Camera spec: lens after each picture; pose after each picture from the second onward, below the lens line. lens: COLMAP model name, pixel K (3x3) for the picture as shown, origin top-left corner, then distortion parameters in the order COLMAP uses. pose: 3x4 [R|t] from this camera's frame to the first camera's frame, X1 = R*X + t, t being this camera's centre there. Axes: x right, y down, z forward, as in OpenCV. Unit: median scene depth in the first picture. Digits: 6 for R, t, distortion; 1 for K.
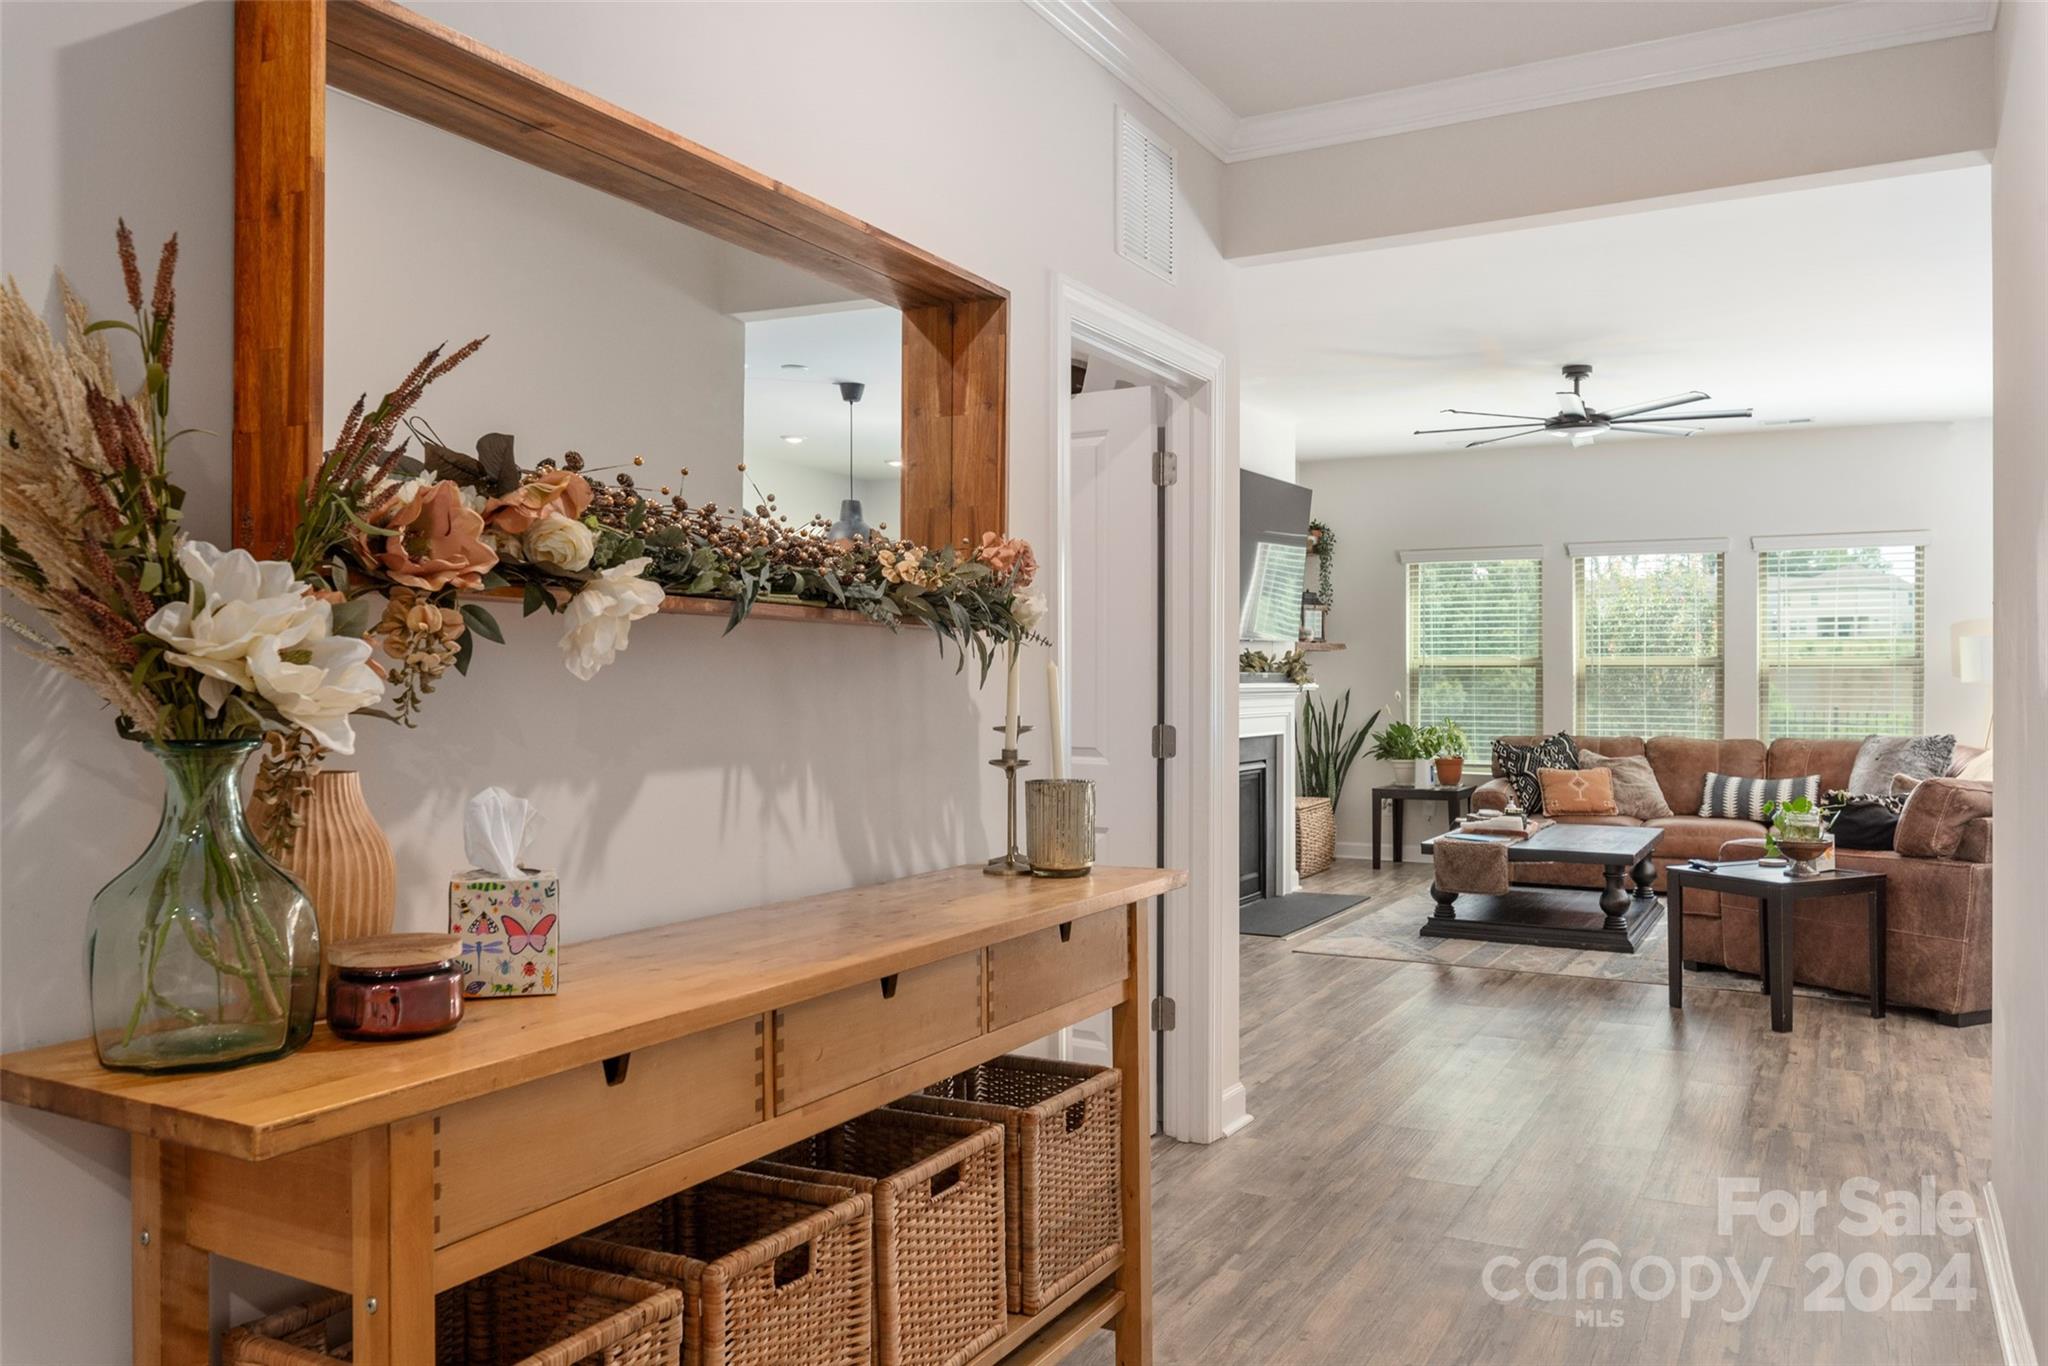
lens RADIAL K [[1529.7, 0, 1020.7], [0, 1529.7, 674.4], [0, 0, 1]] dist [0.006688, 0.006424]
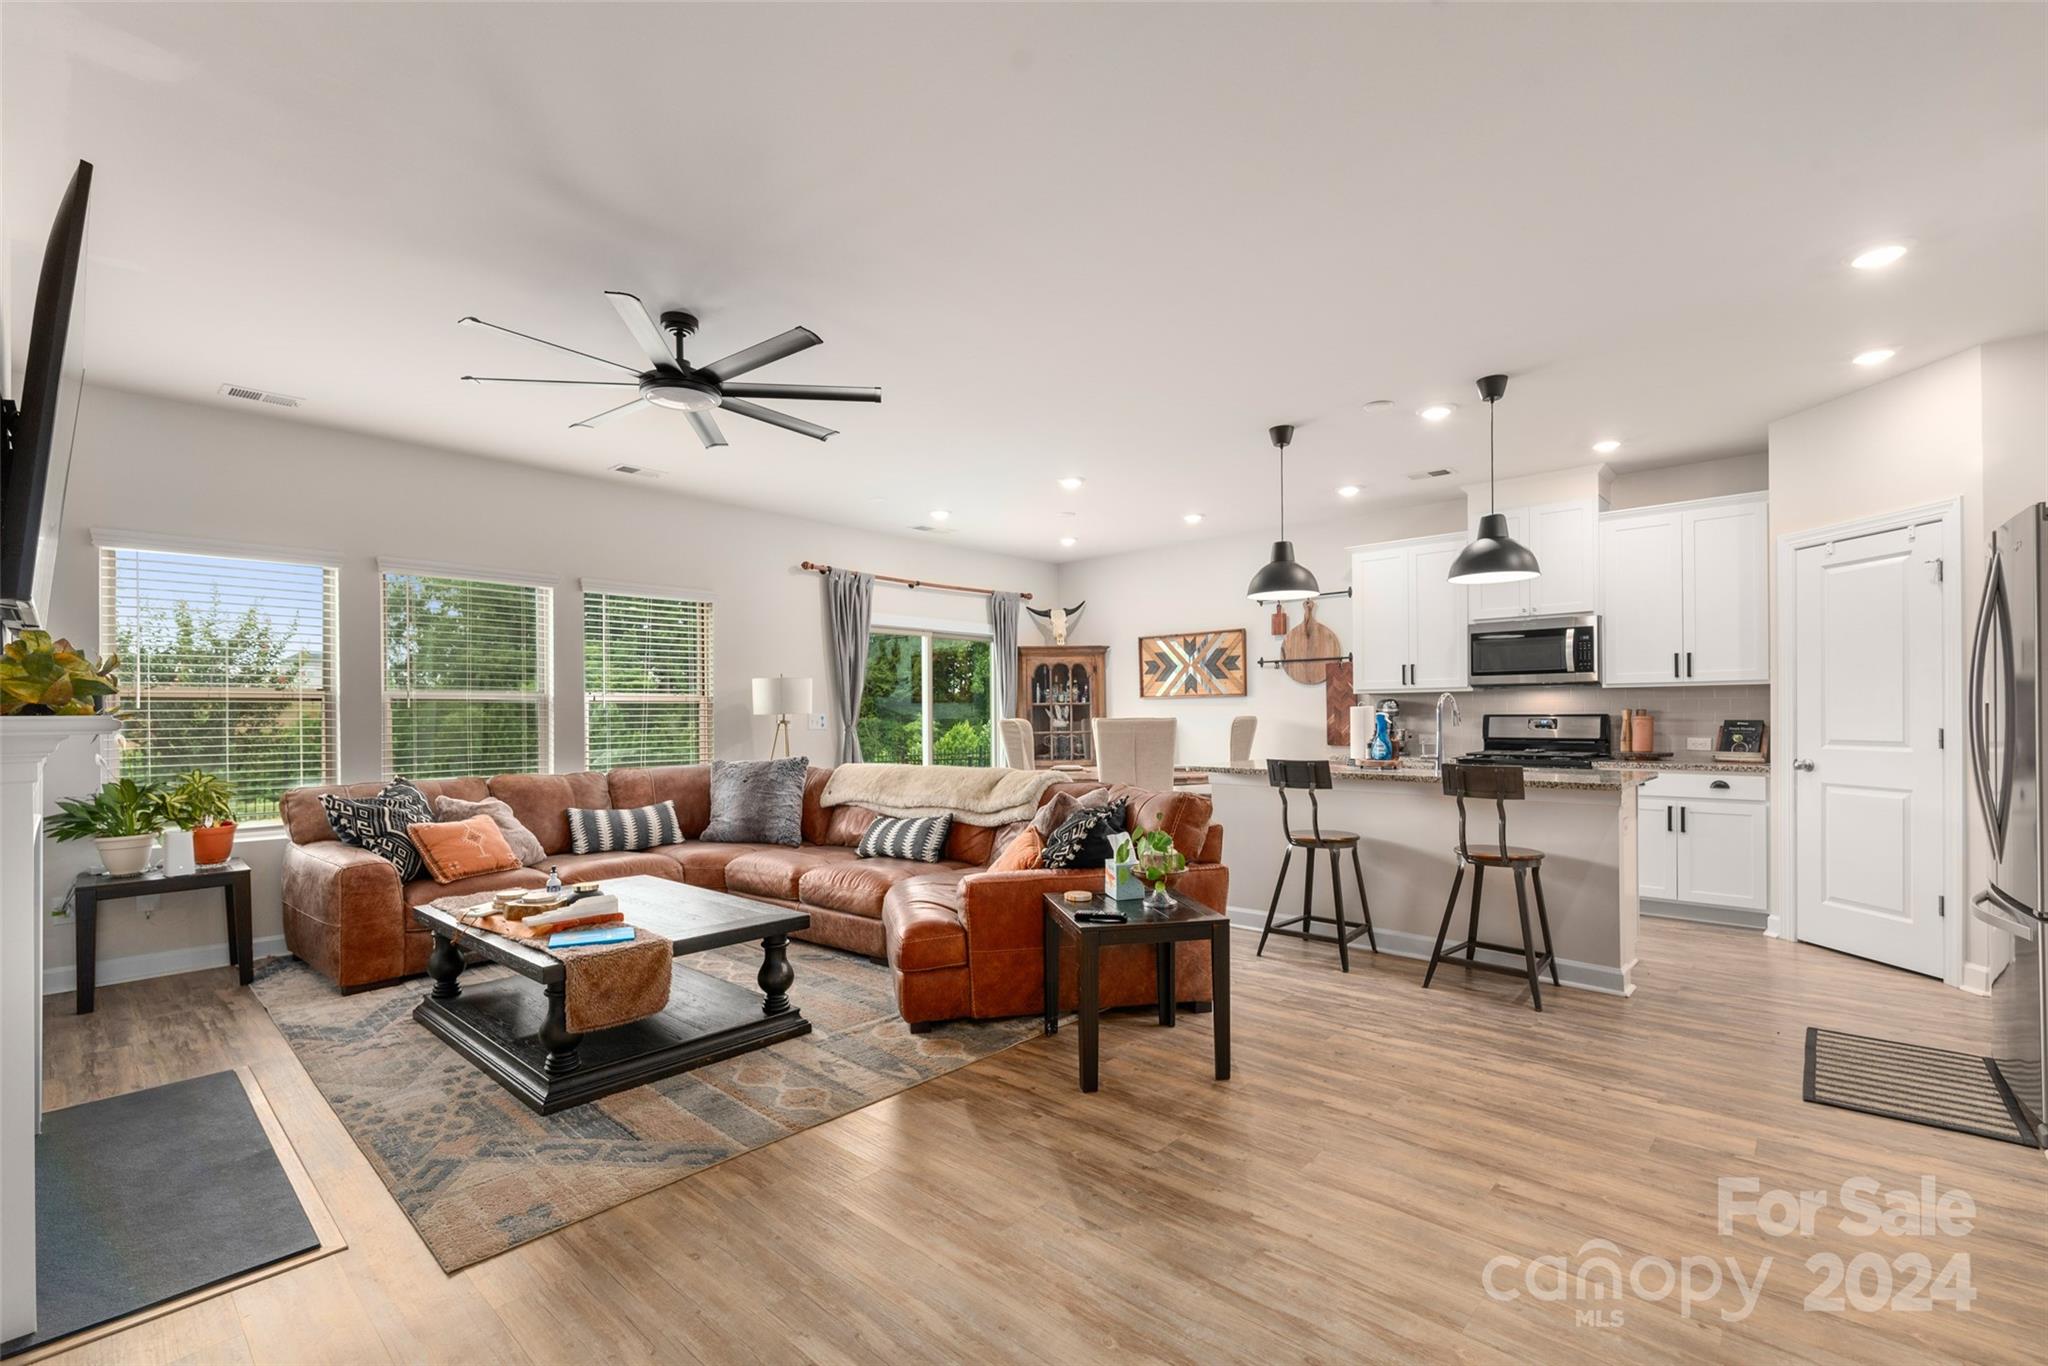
lens RADIAL K [[904.2, 0, 1014.8], [0, 904.2, 712.4], [0, 0, 1]] dist [-0.001324, 0.000461]
pose [[0.249820, -0.000392, 0.968292, -0.040682], [0.008293, 0.999964, -0.001735, 0.006346], [-0.968257, 0.008463, 0.249814, 0.591998]]
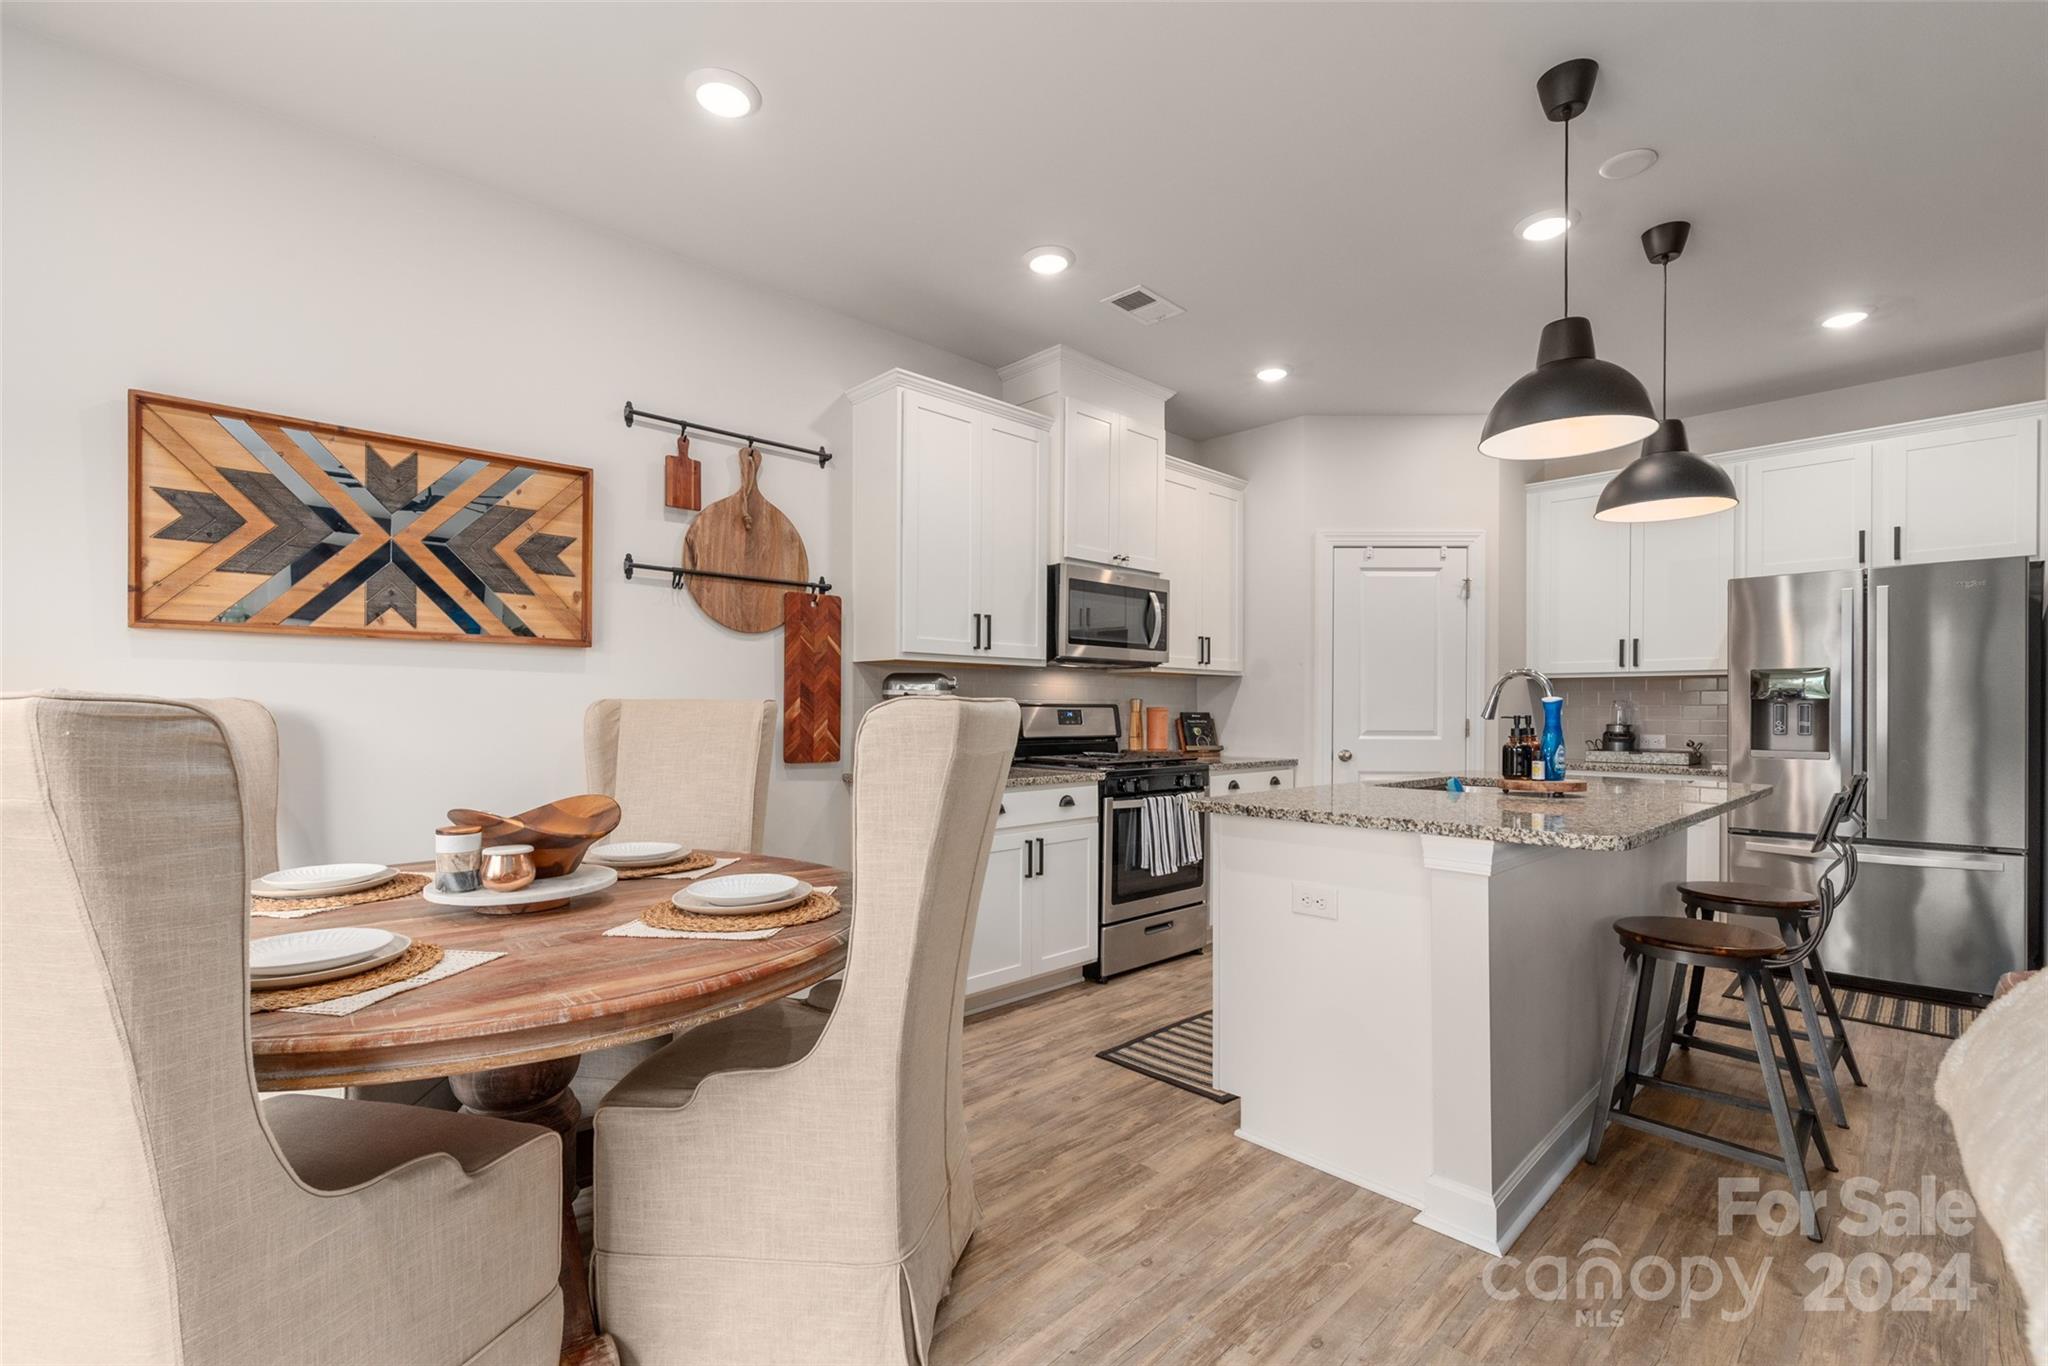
lens RADIAL K [[904.2, 0, 1005.8], [0, 904.2, 709.8], [0, 0, 1]] dist [-0.001324, 0.000461]
pose [[-0.949472, -0.007842, 0.313753, 0.592332], [-0.007133, 0.999969, 0.003407, 0.011680], [-0.313770, 0.000997, -0.949498, 0.856755]]
